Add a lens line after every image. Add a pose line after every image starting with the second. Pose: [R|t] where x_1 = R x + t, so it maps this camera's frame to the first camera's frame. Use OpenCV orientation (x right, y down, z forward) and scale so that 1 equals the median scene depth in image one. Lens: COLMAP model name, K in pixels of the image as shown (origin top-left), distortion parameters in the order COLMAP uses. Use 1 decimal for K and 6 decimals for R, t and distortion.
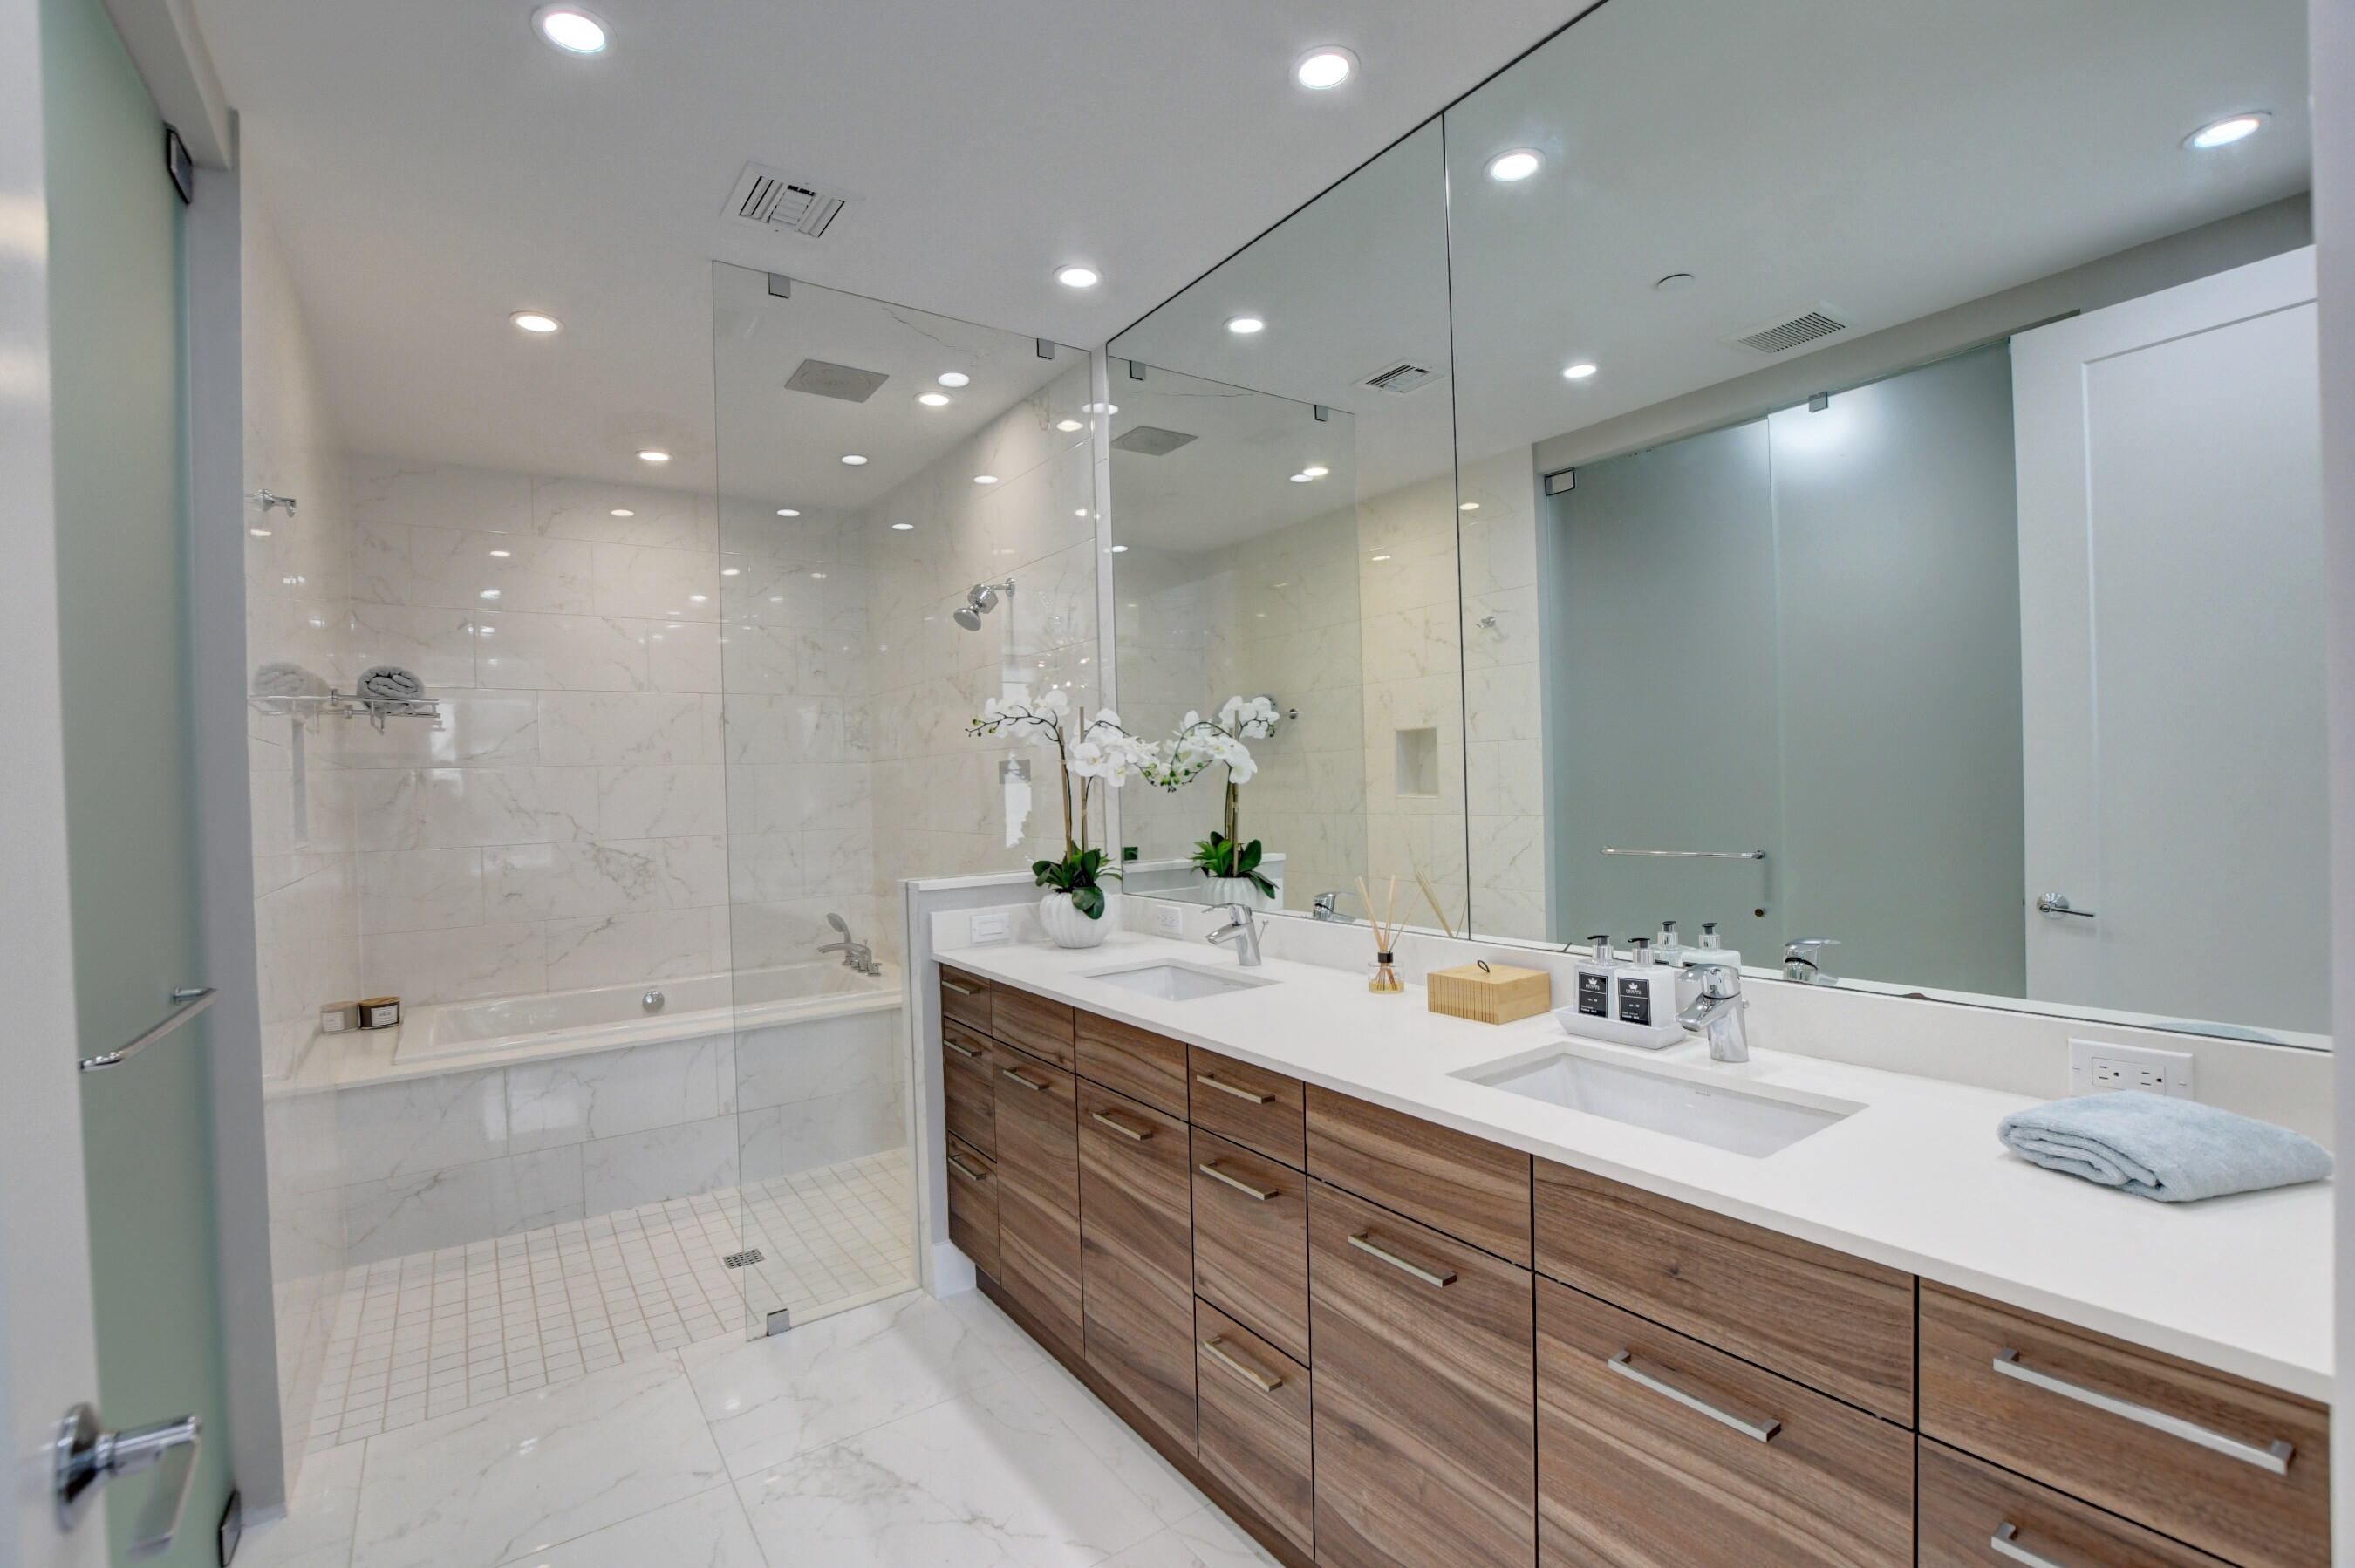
lens RADIAL K [[1041.3, 0, 1172.7], [0, 1041.3, 785.1], [0, 0, 1]] dist [-0.030590, 0.003734]
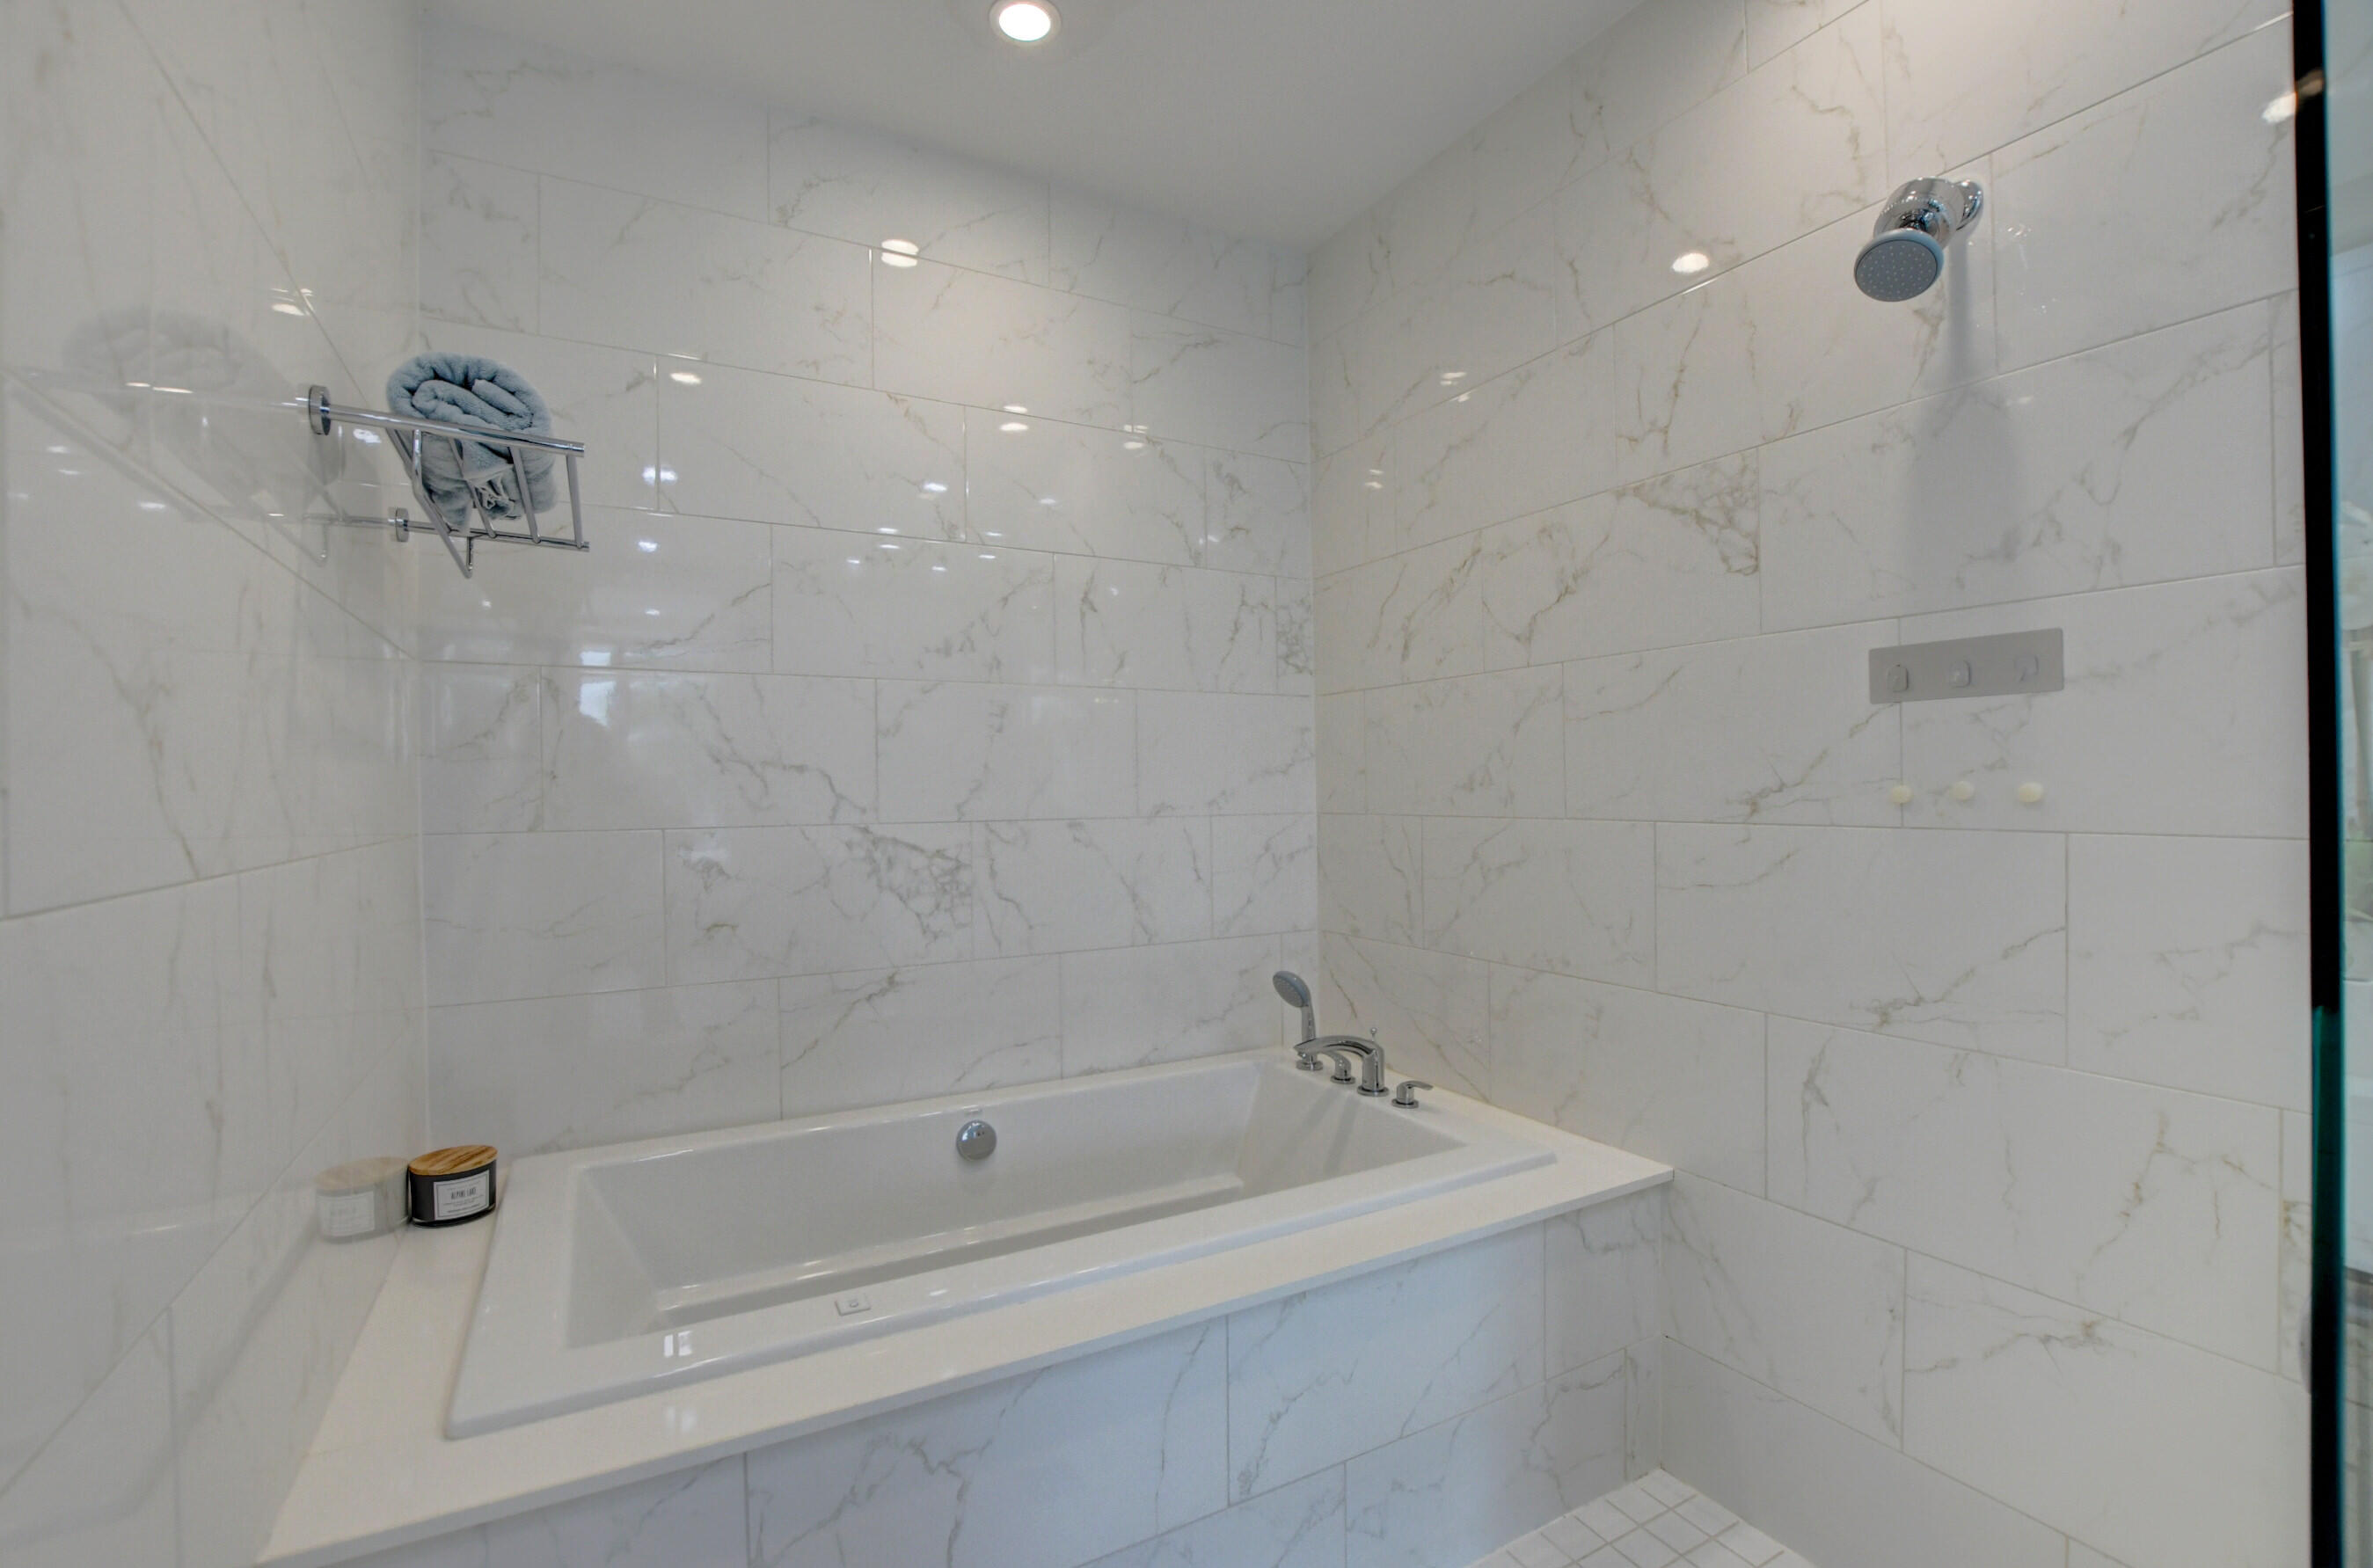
lens RADIAL K [[1049.3, 0, 1175.9], [0, 1049.3, 794.2], [0, 0, 1]] dist [-0.030590, 0.003734]
pose [[0.993937, 0.015852, -0.108807, -0.338743], [-0.015726, 0.999874, 0.002013, 0.034345], [0.108825, -0.000289, 0.994061, 0.479810]]
